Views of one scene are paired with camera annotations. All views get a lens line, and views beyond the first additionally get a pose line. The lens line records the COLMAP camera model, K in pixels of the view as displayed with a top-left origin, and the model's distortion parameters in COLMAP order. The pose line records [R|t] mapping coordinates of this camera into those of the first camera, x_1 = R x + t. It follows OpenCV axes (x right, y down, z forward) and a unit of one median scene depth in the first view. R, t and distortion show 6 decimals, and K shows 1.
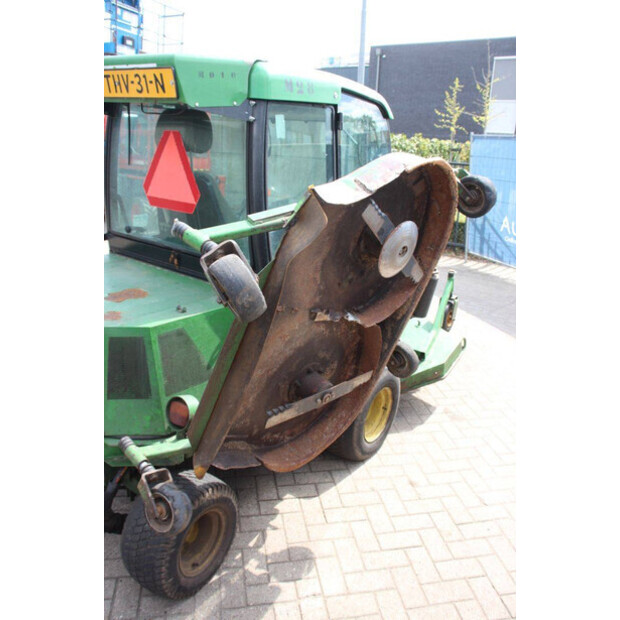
lens RADIAL K [[526.2, 0, 310.0], [0, 526.2, 310.0], [0, 0, 1]] dist [-0.190832, 0.211037]
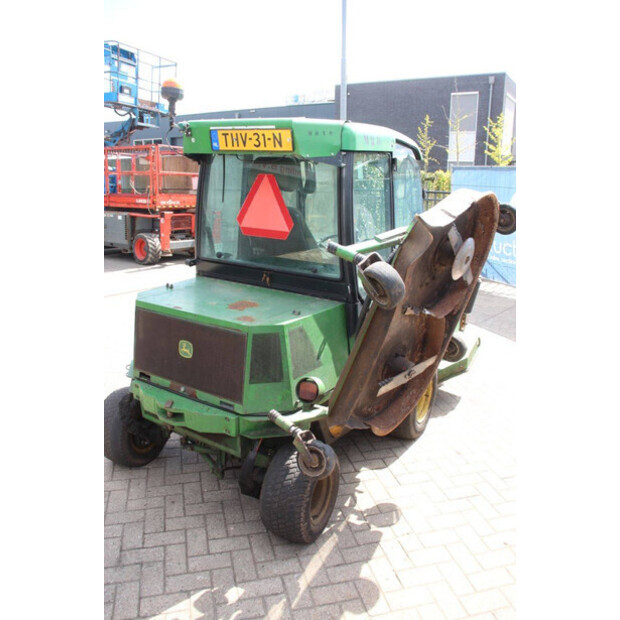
lens RADIAL K [[526.2, 0, 310.0], [0, 526.2, 310.0], [0, 0, 1]] dist [-0.190832, 0.211037]
pose [[0.996248, -0.048925, 0.071393, -0.297681], [0.053089, 0.996925, -0.057632, 0.066493], [-0.068354, 0.061206, 0.995782, -0.282201]]
